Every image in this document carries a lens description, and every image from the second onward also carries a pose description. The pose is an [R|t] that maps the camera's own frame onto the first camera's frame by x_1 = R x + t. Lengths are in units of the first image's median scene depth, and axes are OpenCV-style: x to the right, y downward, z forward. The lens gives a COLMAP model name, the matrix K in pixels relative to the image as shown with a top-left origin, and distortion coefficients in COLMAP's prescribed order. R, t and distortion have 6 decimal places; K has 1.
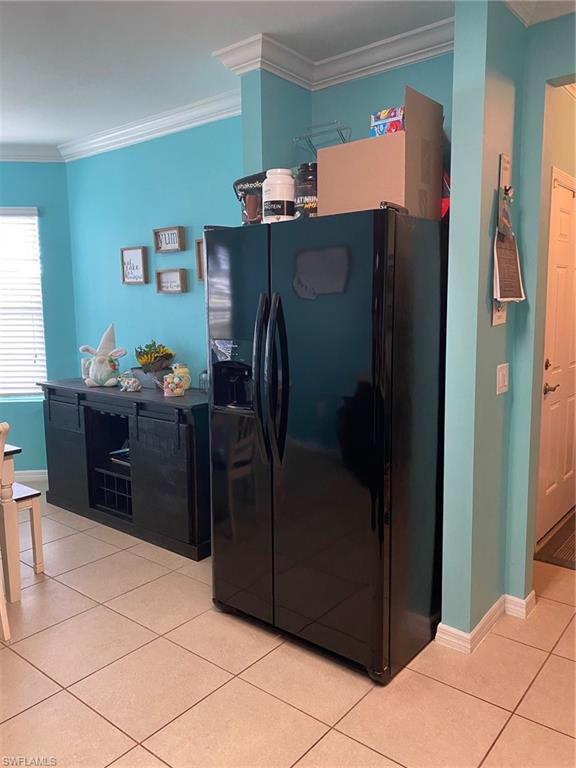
lens RADIAL K [[588.3, 0, 288.0], [0, 588.3, 384.0], [0, 0, 1]] dist [0.001384, 0.000998]
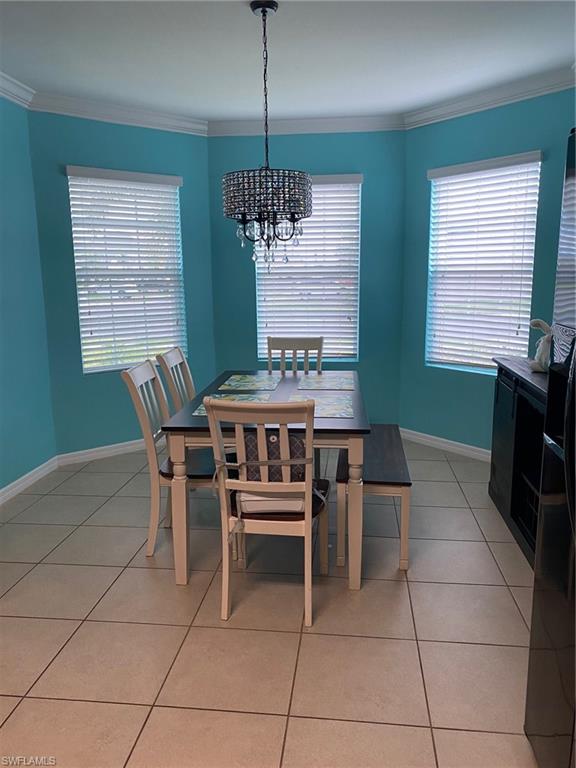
lens RADIAL K [[588.3, 0, 289.3], [0, 588.3, 382.2], [0, 0, 1]] dist [0.001384, 0.000998]
pose [[0.539578, 0.162393, -0.826126, 0.124762], [-0.117764, 0.986133, 0.116929, -0.030174], [0.833659, 0.034195, 0.551220, 0.249649]]
